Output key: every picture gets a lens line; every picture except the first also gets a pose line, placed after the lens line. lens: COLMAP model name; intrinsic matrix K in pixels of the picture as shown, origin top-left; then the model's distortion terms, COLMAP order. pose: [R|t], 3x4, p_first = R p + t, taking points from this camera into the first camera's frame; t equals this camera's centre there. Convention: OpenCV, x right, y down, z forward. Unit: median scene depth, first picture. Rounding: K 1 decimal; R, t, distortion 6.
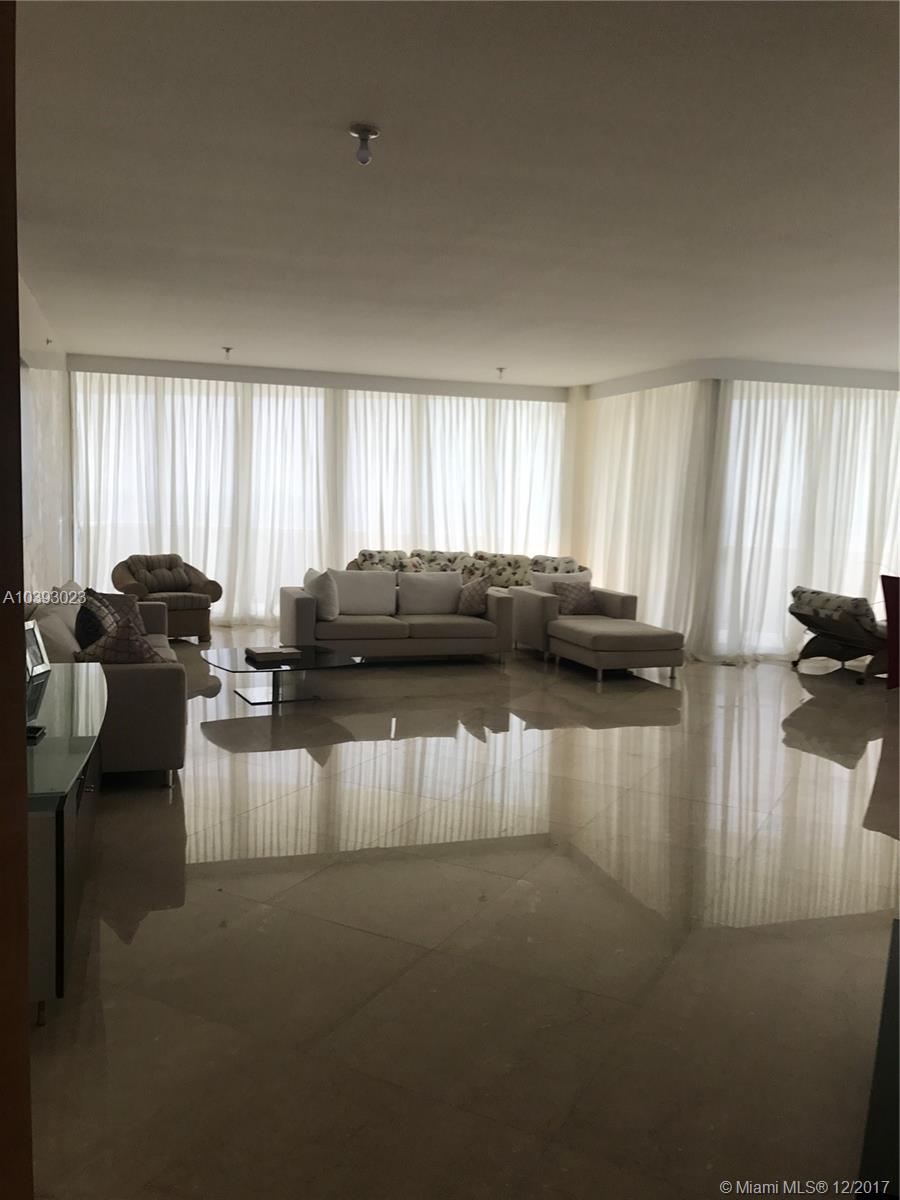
lens RADIAL K [[931.1, 0, 449.5], [0, 931.1, 566.1], [0, 0, 1]] dist [-0.009252, -0.002665]
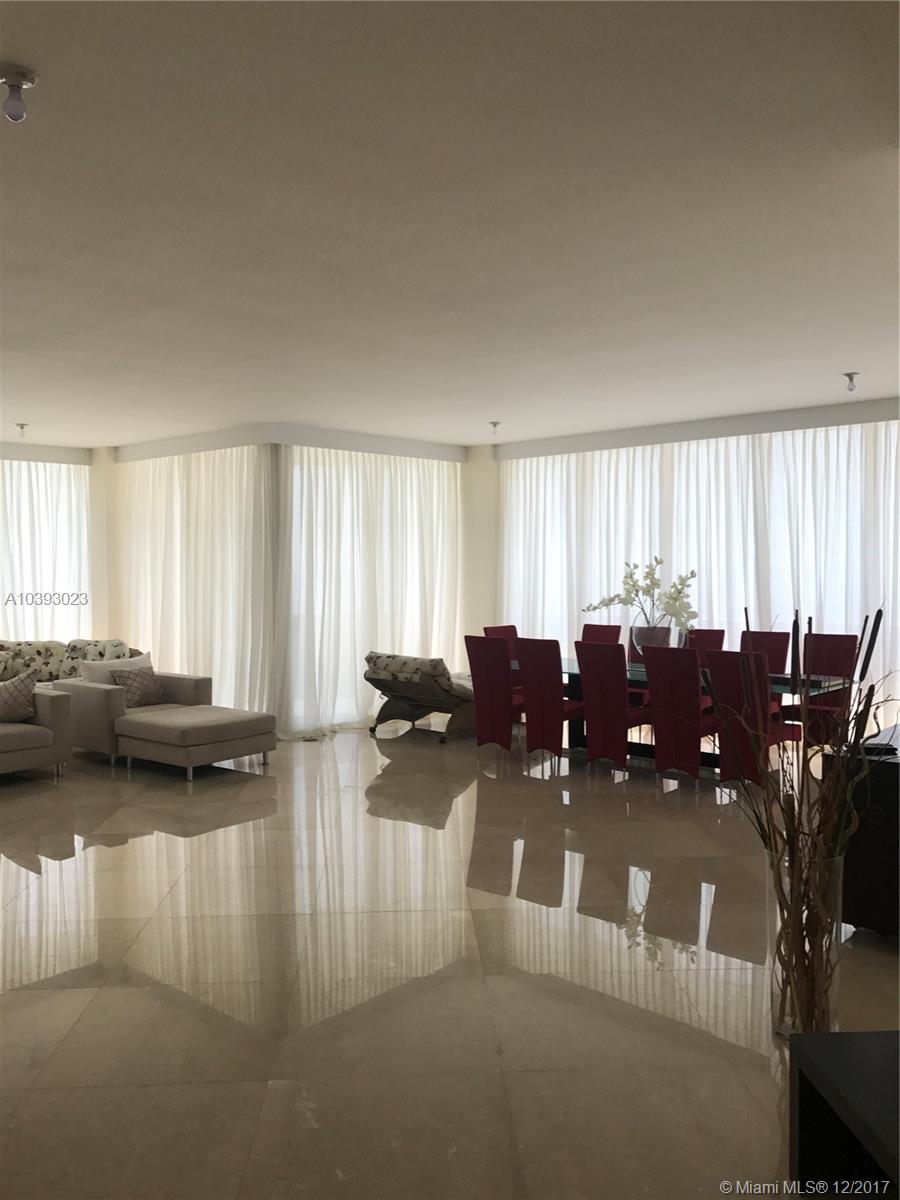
lens RADIAL K [[931.1, 0, 449.5], [0, 931.1, 566.1], [0, 0, 1]] dist [-0.009252, -0.002665]
pose [[0.851569, -0.037925, 0.522870, -0.069401], [0.074210, 0.996057, -0.048614, -0.014495], [-0.518964, 0.080200, 0.851025, 0.095062]]
